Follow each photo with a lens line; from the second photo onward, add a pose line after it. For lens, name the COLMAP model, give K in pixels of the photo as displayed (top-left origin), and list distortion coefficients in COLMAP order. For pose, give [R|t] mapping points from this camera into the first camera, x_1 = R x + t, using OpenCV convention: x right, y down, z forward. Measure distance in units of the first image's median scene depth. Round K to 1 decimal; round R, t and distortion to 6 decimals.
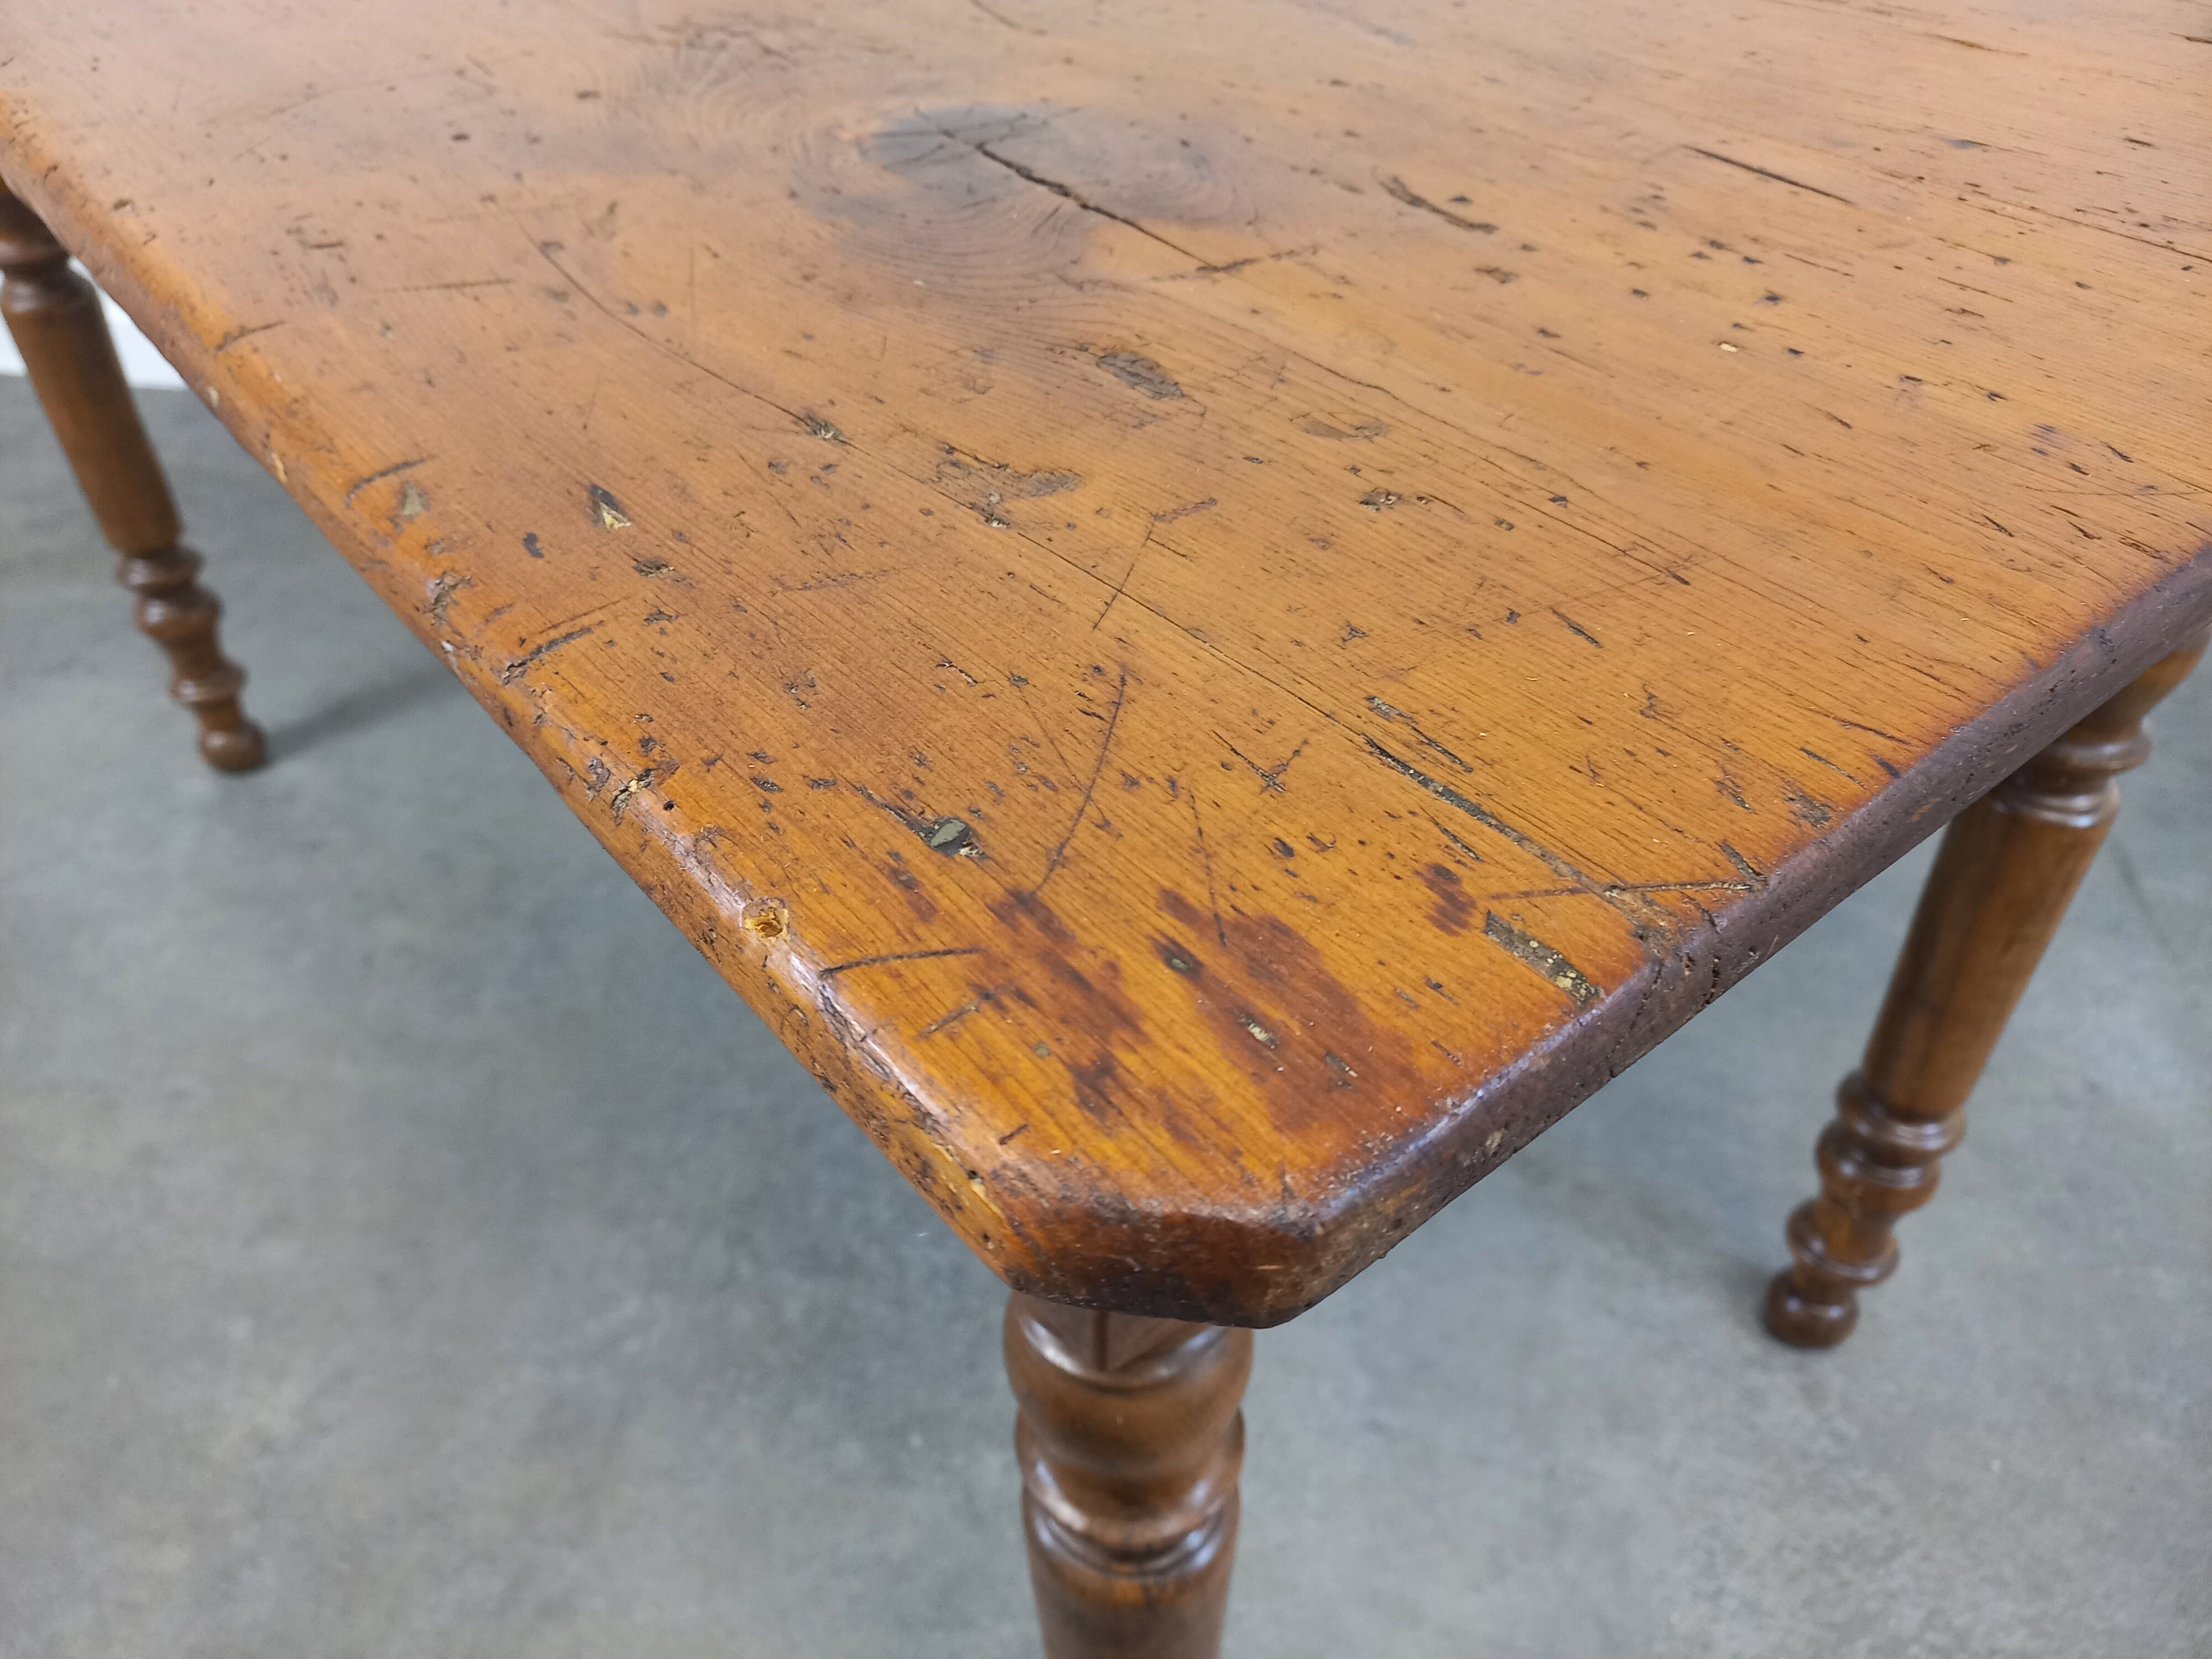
lens RADIAL K [[1661.0, 0, 1097.9], [0, 1661.0, 834.1], [0, 0, 1]] dist [0.037615, -0.025843]
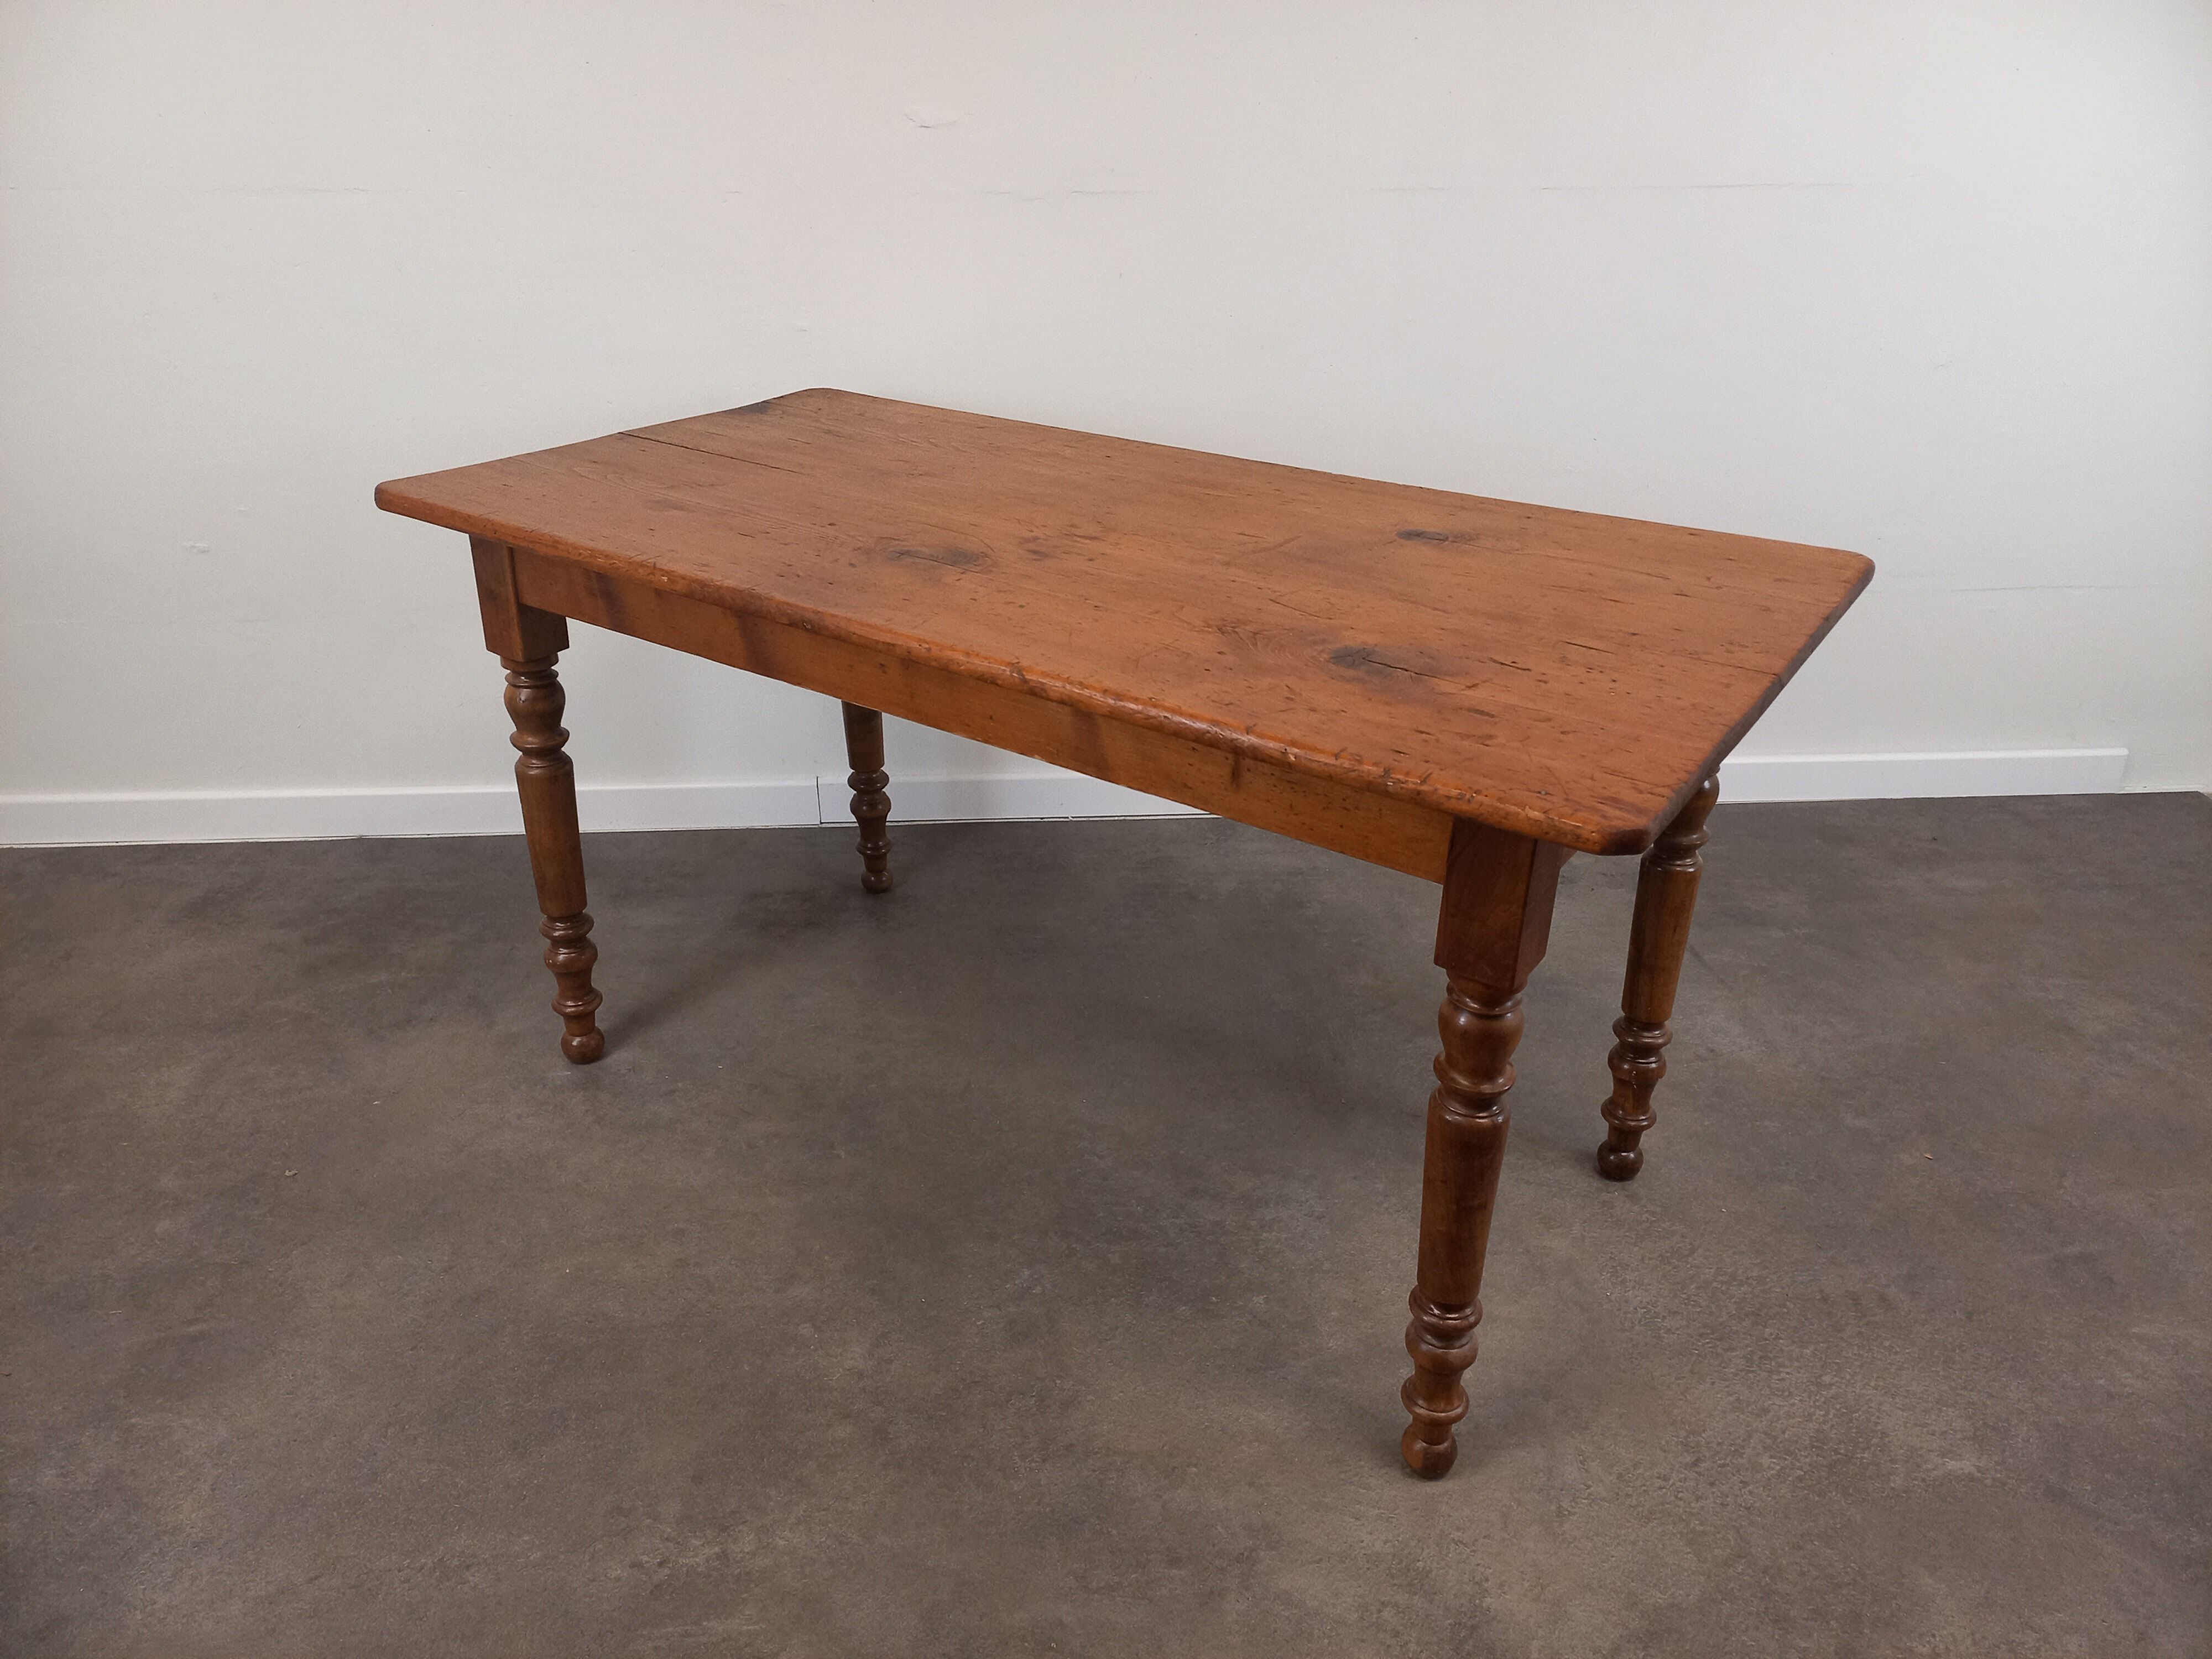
lens RADIAL K [[1642.1, 0, 1061.2], [0, 1642.1, 802.9], [0, 0, 1]] dist [0.076667, -0.070168]
pose [[0.963130, -0.106527, 0.247048, -0.671359], [0.164993, 0.959191, -0.229631, 0.230087], [-0.212504, 0.261926, 0.941401, -0.840148]]
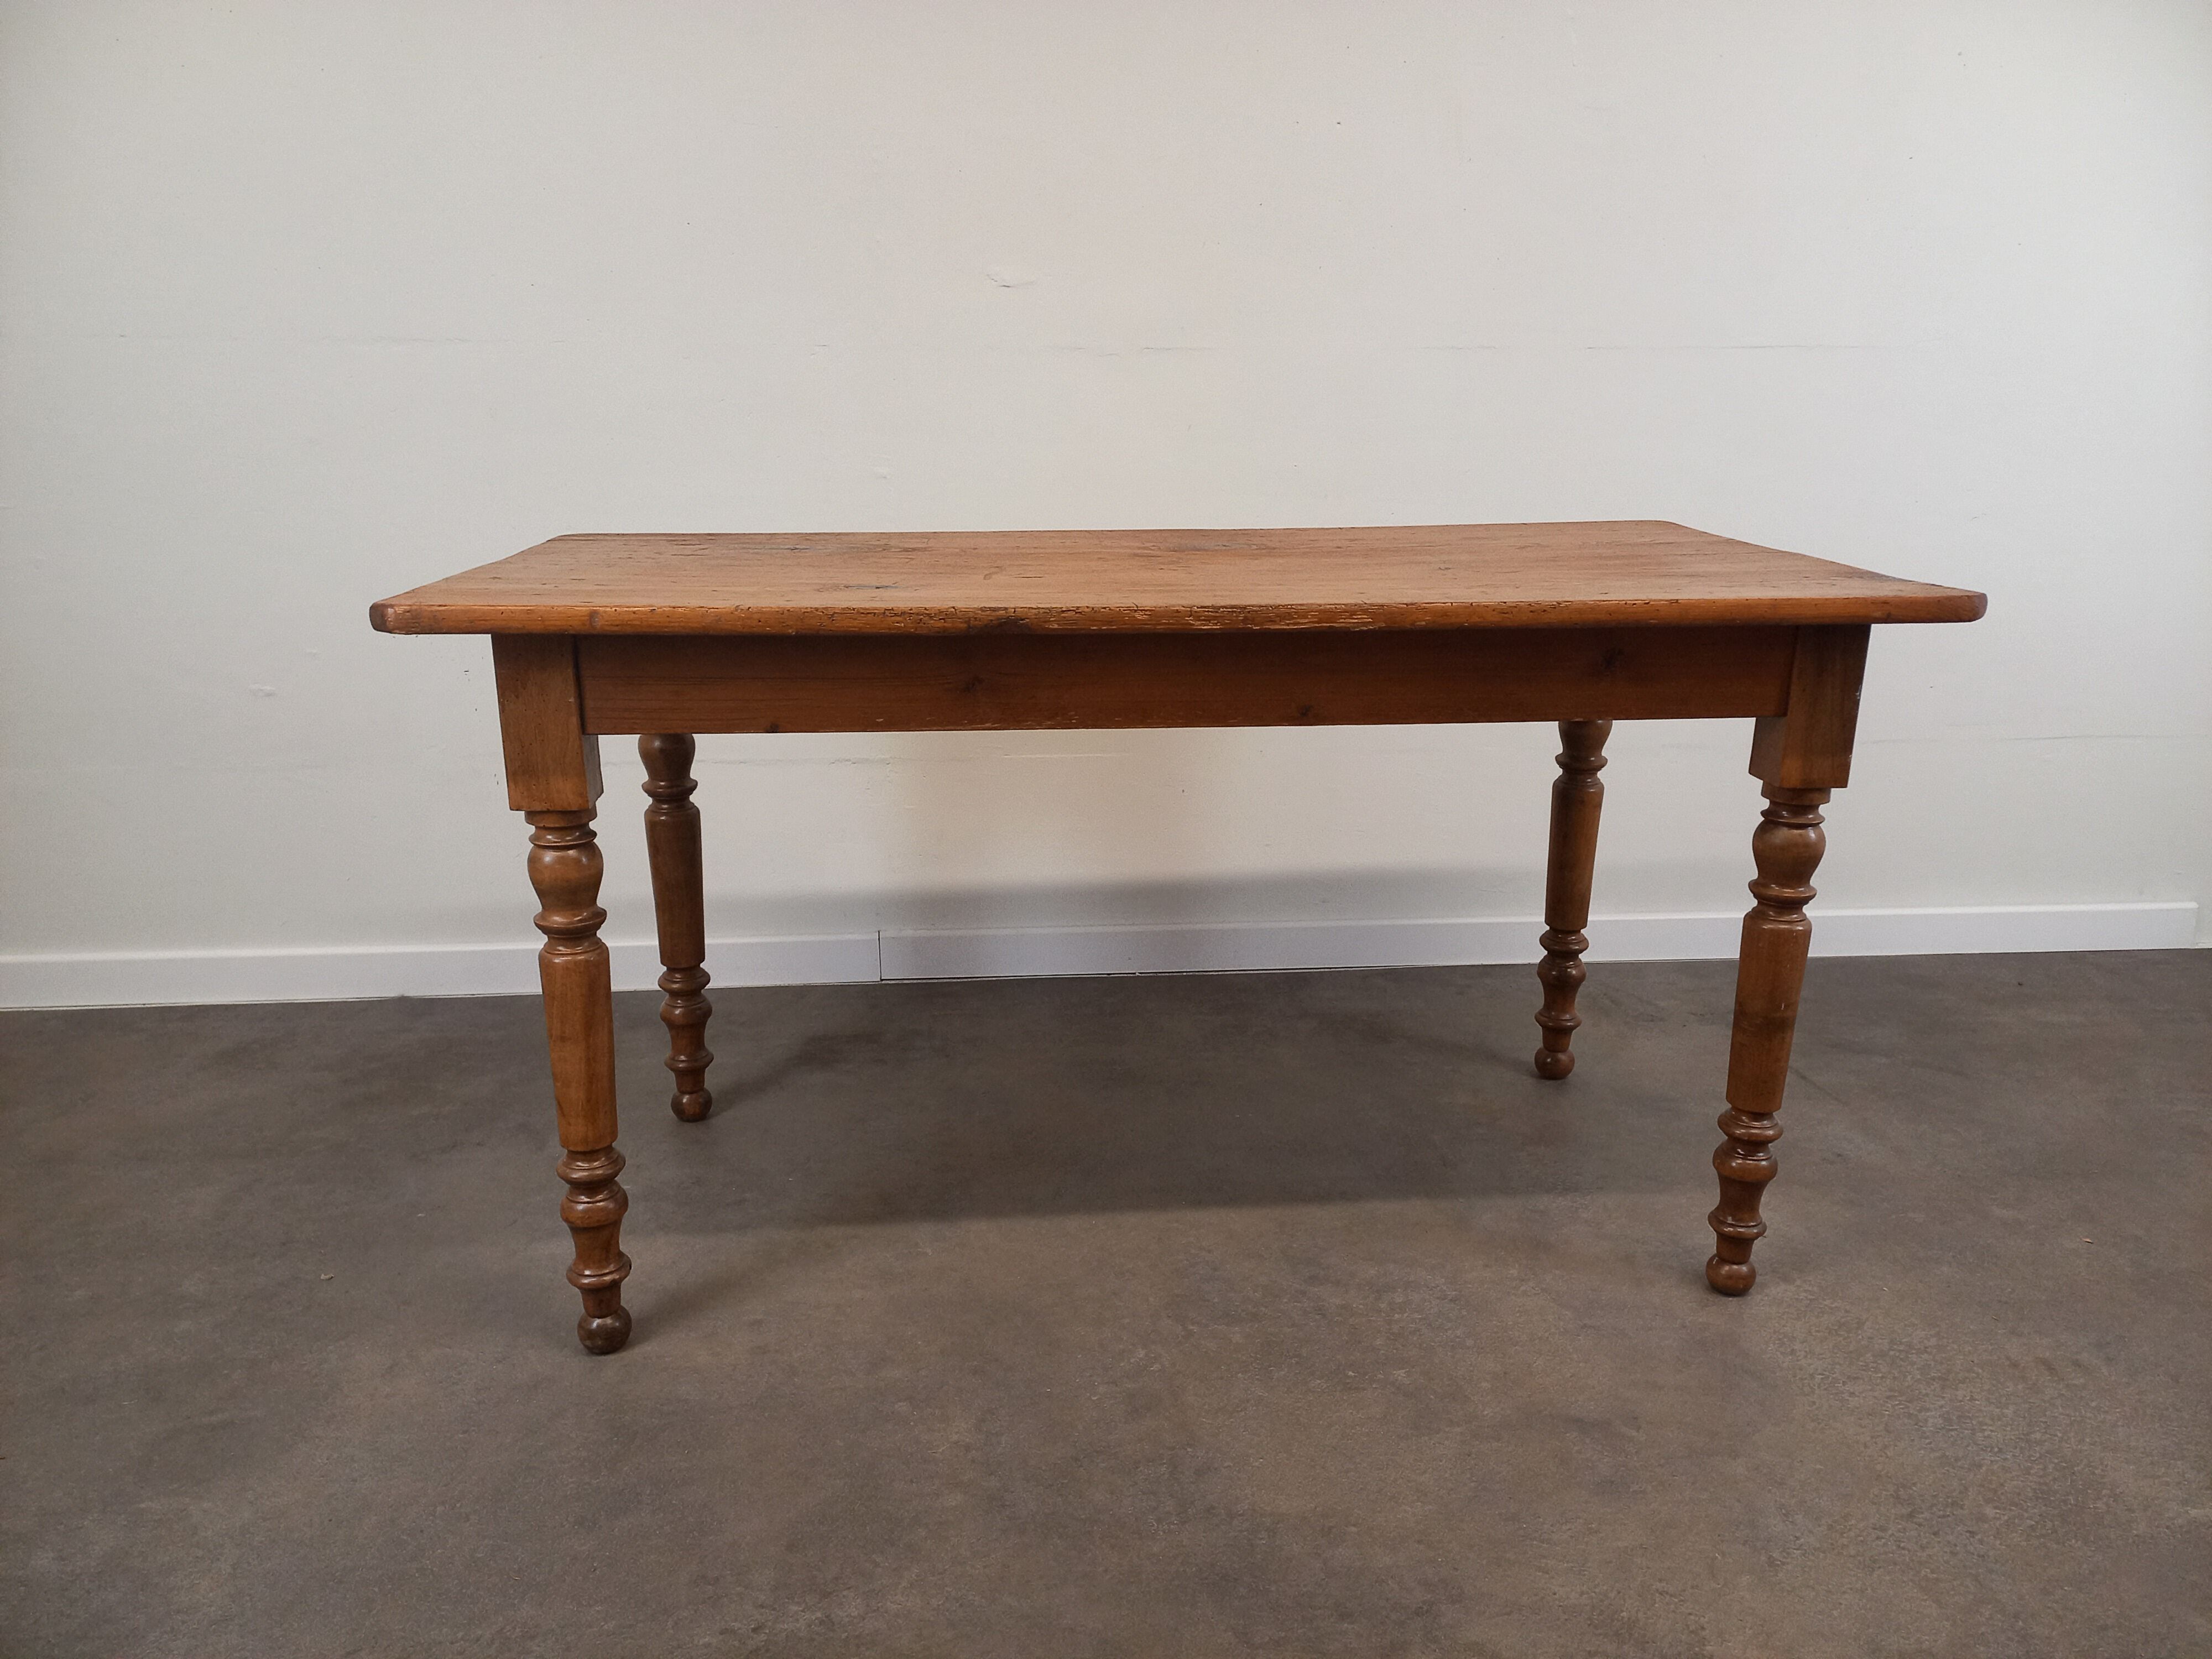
lens RADIAL K [[1635.2, 0, 1089.8], [0, 1635.2, 839.8], [0, 0, 1]] dist [0.052071, -0.022529]
pose [[0.955990, -0.060539, 0.287085, -0.810668], [0.180093, 0.893541, -0.411280, 0.521900], [-0.231624, 0.444882, 0.865119, -0.618270]]
